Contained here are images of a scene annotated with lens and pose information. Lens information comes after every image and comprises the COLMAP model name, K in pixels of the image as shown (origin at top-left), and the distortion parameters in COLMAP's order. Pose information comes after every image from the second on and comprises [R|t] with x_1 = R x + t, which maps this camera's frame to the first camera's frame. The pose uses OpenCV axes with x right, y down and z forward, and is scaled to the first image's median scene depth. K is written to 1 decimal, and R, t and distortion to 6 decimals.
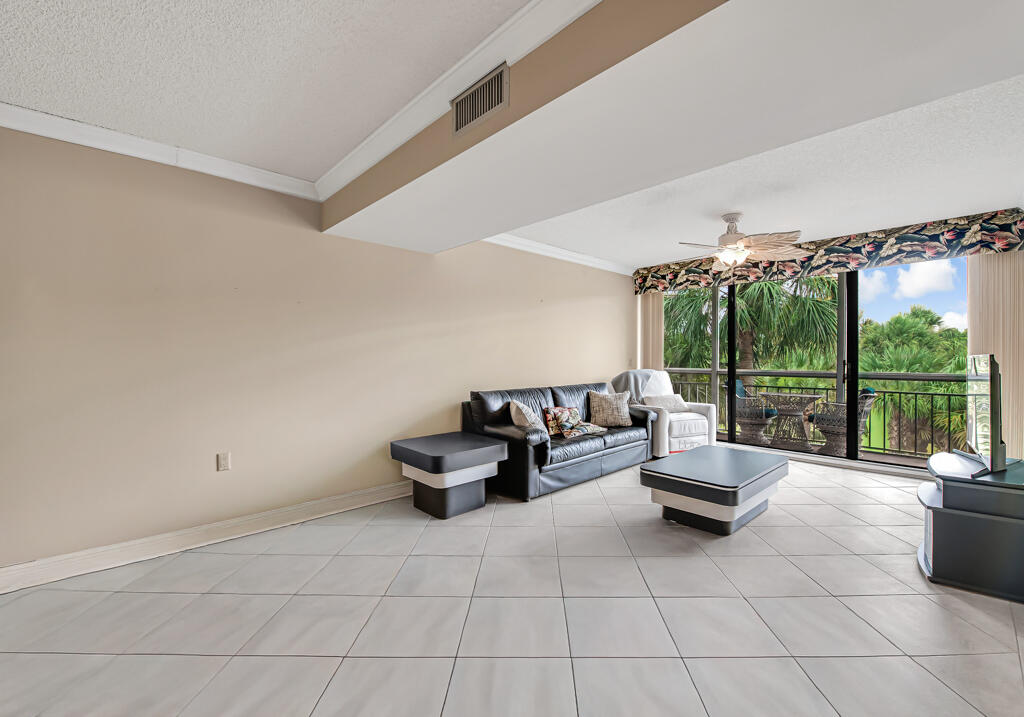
lens RADIAL K [[425.9, 0, 524.5], [0, 425.9, 352.6], [0, 0, 1]] dist [-0.026659, 0.000738]
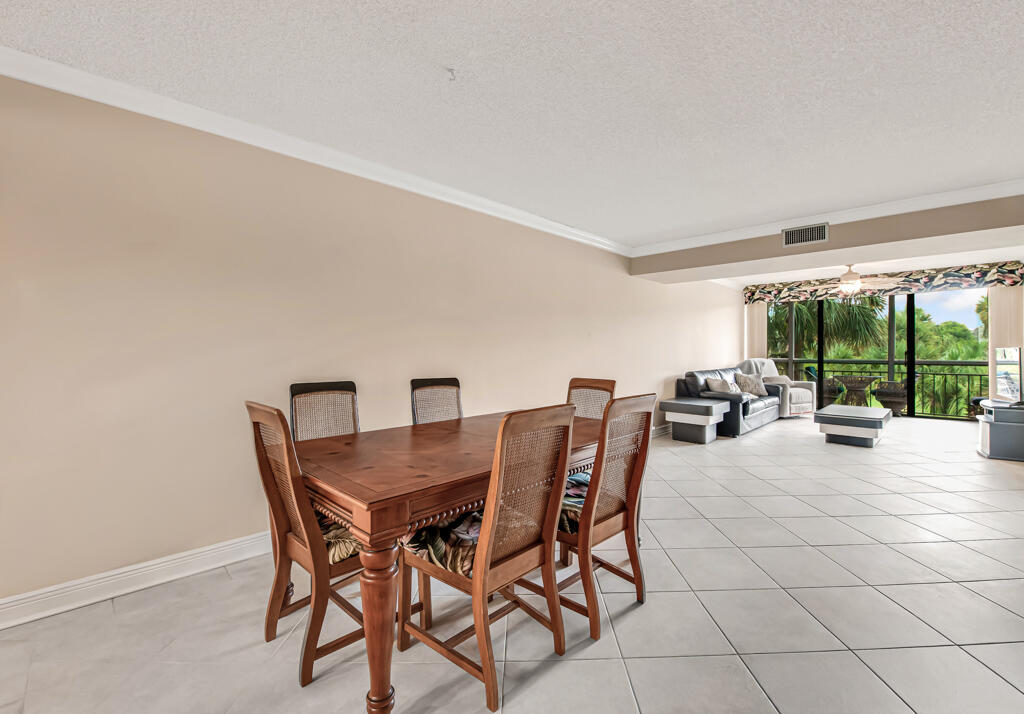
lens RADIAL K [[439.3, 0, 526.5], [0, 439.3, 344.2], [0, 0, 1]] dist [-0.013519, -0.002283]
pose [[0.999345, -0.004211, 0.035930, -0.751026], [0.004286, 0.999989, -0.002016, -0.011773], [-0.035921, 0.002169, 0.999352, -0.587997]]
